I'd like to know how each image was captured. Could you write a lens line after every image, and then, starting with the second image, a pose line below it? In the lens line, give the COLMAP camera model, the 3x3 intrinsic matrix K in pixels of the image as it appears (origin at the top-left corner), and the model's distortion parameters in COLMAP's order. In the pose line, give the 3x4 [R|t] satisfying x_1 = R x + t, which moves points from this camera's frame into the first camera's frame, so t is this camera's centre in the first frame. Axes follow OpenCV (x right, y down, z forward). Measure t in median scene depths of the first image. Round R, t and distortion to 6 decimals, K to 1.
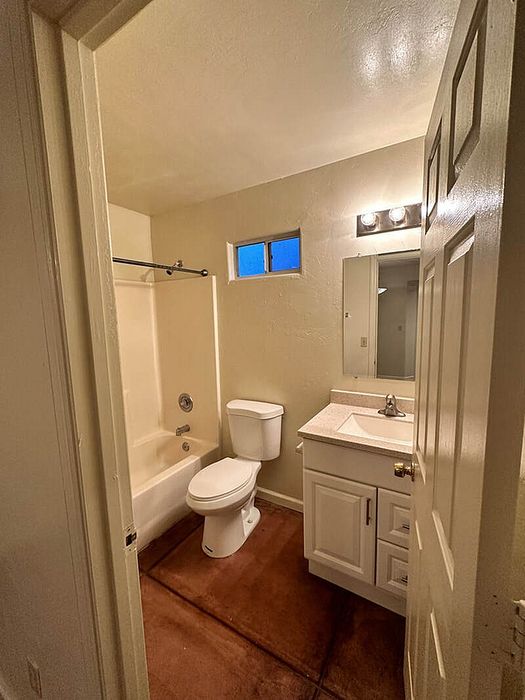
lens RADIAL K [[294.6, 0, 261.6], [0, 294.6, 348.4], [0, 0, 1]] dist [0.000338, -0.000068]
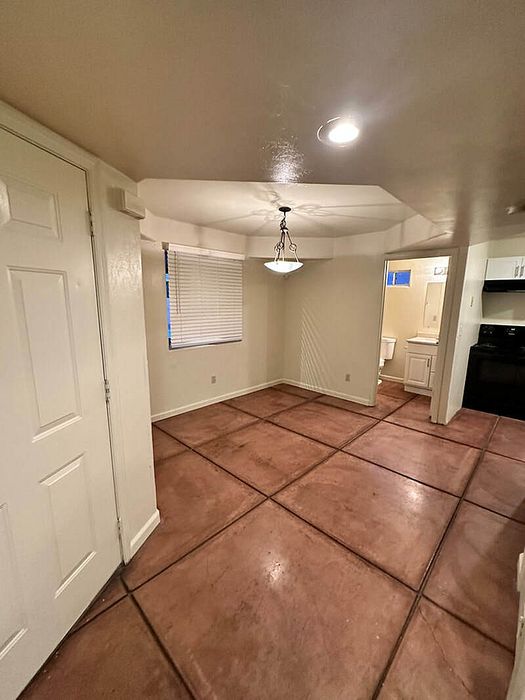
lens RADIAL K [[294.6, 0, 264.0], [0, 294.6, 351.4], [0, 0, 1]] dist [0.000338, -0.000068]
pose [[0.974861, 0.080559, -0.207740, -0.519476], [-0.070201, 0.995916, 0.056772, 0.257007], [0.211465, -0.040761, 0.976535, -1.788625]]
